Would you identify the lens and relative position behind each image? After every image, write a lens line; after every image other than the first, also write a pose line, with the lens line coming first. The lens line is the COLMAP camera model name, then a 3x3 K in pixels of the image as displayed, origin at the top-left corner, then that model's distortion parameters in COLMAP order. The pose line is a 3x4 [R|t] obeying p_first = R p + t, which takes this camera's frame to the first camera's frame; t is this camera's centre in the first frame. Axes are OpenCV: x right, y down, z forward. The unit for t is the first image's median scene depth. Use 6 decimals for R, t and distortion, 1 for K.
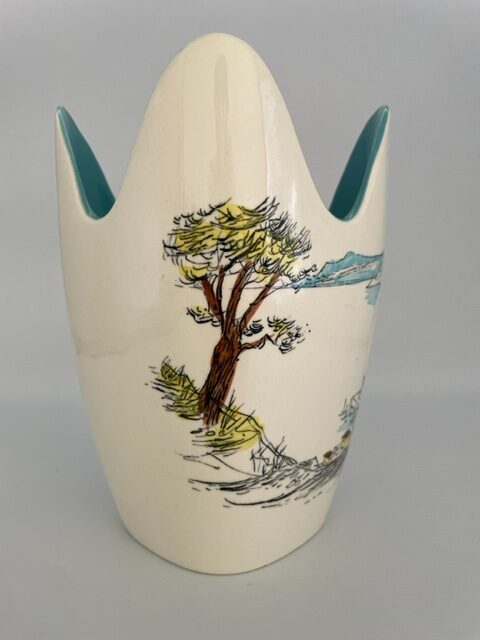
lens RADIAL K [[496.3, 0, 240.0], [0, 496.3, 320.0], [0, 0, 1]] dist [0.082690, -0.002443]
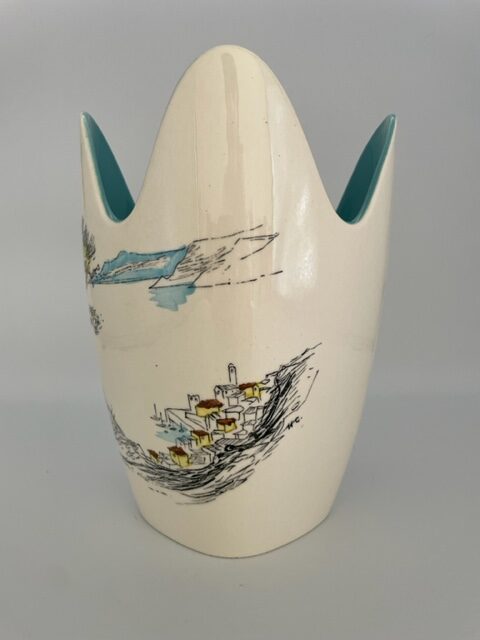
lens RADIAL K [[496.3, 0, 240.0], [0, 496.3, 320.0], [0, 0, 1]] dist [0.082690, -0.002443]
pose [[-0.010971, 0.095667, -0.995353, 1.380038], [-0.092991, 0.991002, 0.096274, -0.129879], [0.995607, 0.093615, -0.001976, 1.388307]]
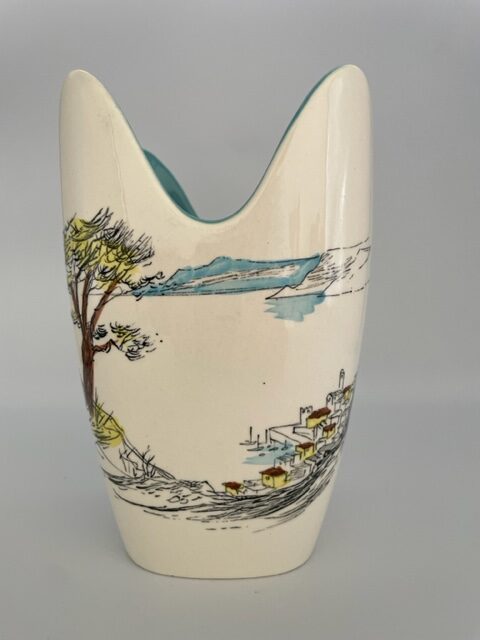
lens RADIAL K [[496.3, 0, 240.0], [0, 496.3, 320.0], [0, 0, 1]] dist [0.082690, -0.002443]
pose [[0.678168, 0.060838, -0.732385, 0.986719], [-0.068804, 0.997446, 0.019146, -0.049386], [0.731679, 0.037407, 0.680622, 0.477973]]
